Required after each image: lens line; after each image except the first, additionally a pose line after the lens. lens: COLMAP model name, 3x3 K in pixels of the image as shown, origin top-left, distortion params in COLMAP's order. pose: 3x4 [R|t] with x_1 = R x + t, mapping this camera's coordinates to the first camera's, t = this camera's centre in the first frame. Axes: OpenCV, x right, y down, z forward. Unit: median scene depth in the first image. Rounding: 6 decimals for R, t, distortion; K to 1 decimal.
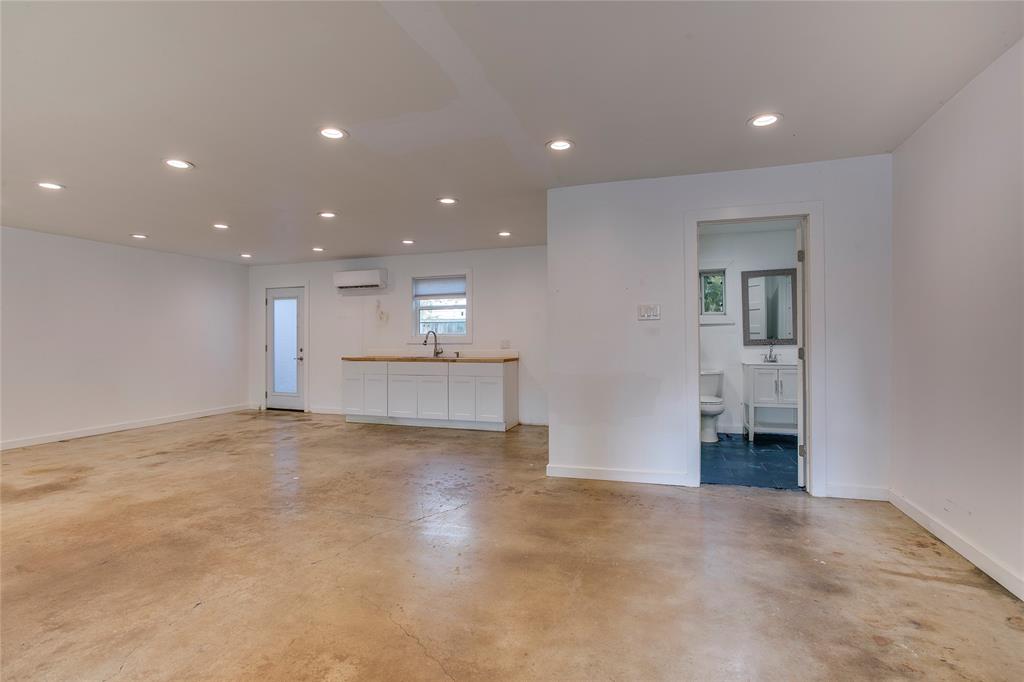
lens RADIAL K [[508.9, 0, 514.9], [0, 508.9, 333.1], [0, 0, 1]] dist [-0.053294, 0.021242]
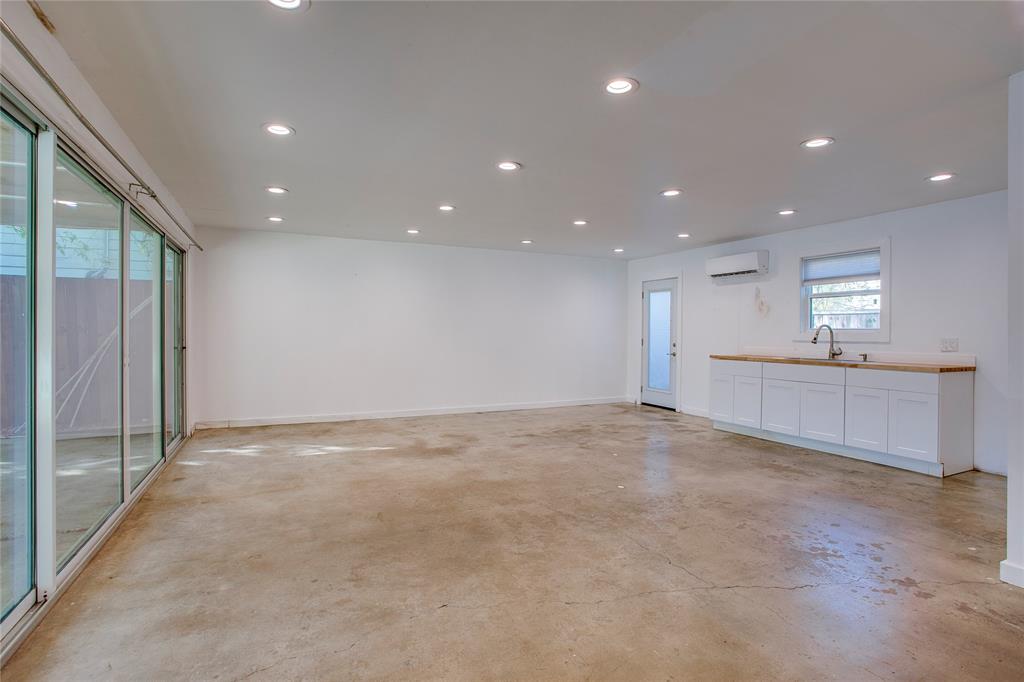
lens RADIAL K [[508.9, 0, 496.8], [0, 508.9, 330.9], [0, 0, 1]] dist [-0.053294, 0.021242]
pose [[0.682809, 0.008515, -0.730547, 0.059881], [-0.002249, 0.999952, 0.009553, -0.001897], [0.730593, -0.004880, 0.682795, 0.162122]]
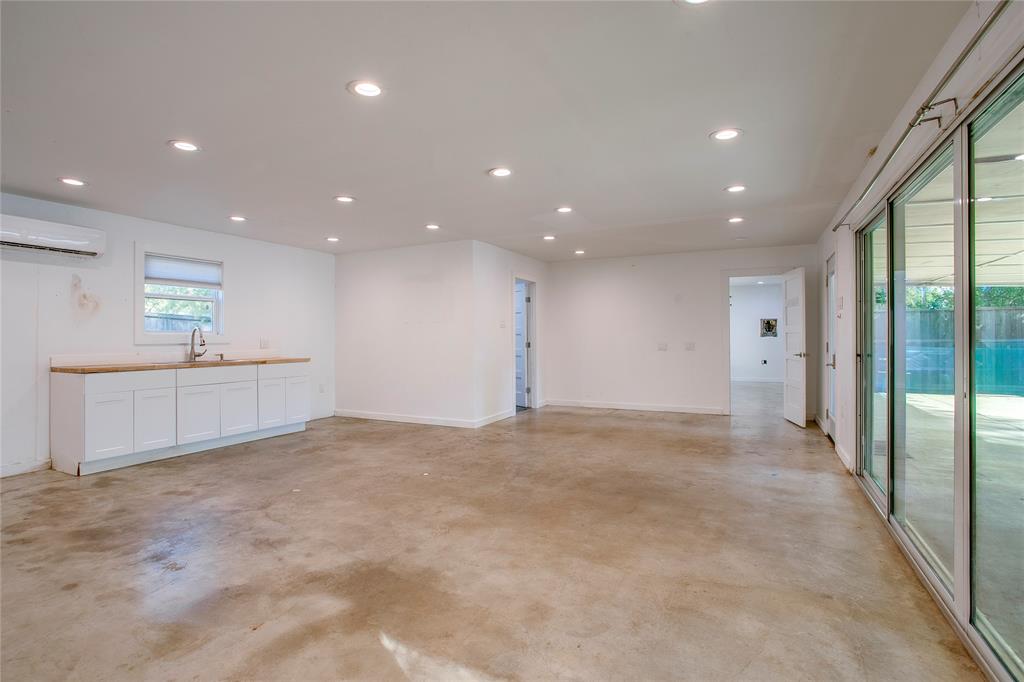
lens RADIAL K [[508.9, 0, 517.4], [0, 508.9, 330.5], [0, 0, 1]] dist [-0.053294, 0.021242]
pose [[0.116955, 0.019062, 0.992954, -1.109260], [-0.010517, 0.999783, -0.017955, 0.010879], [-0.993082, -0.008343, 0.117130, 0.536038]]
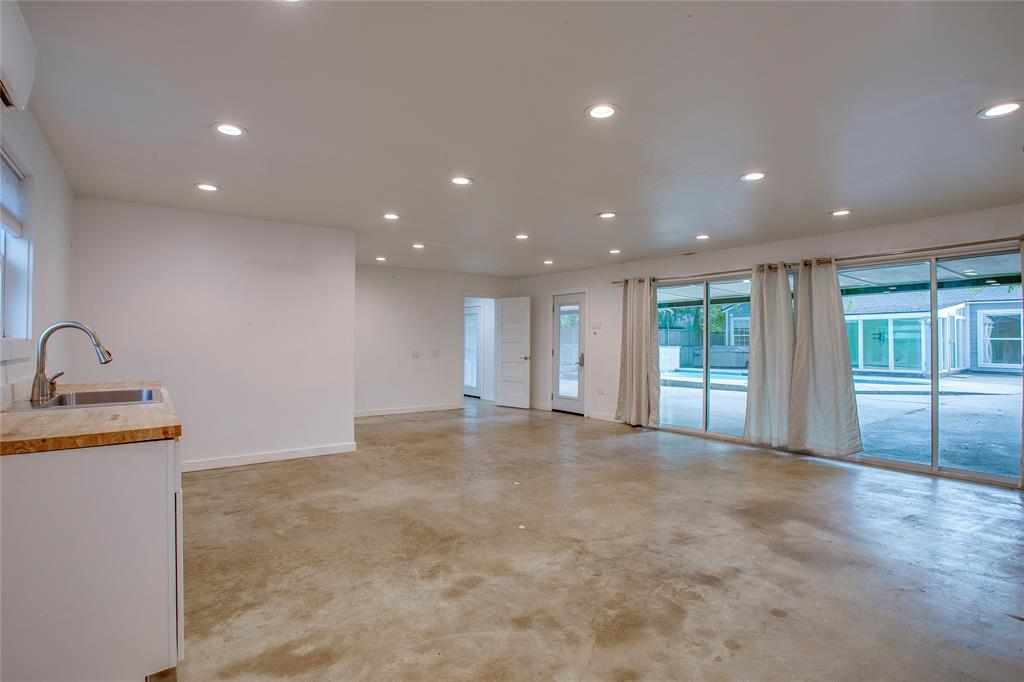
lens RADIAL K [[508.9, 0, 515.8], [0, 508.9, 337.7], [0, 0, 1]] dist [-0.053294, 0.021242]
pose [[-0.843922, 0.011703, 0.536338, -0.761399], [-0.001981, 0.999687, -0.024931, 0.014220], [-0.536462, -0.022102, -0.843635, 1.445001]]
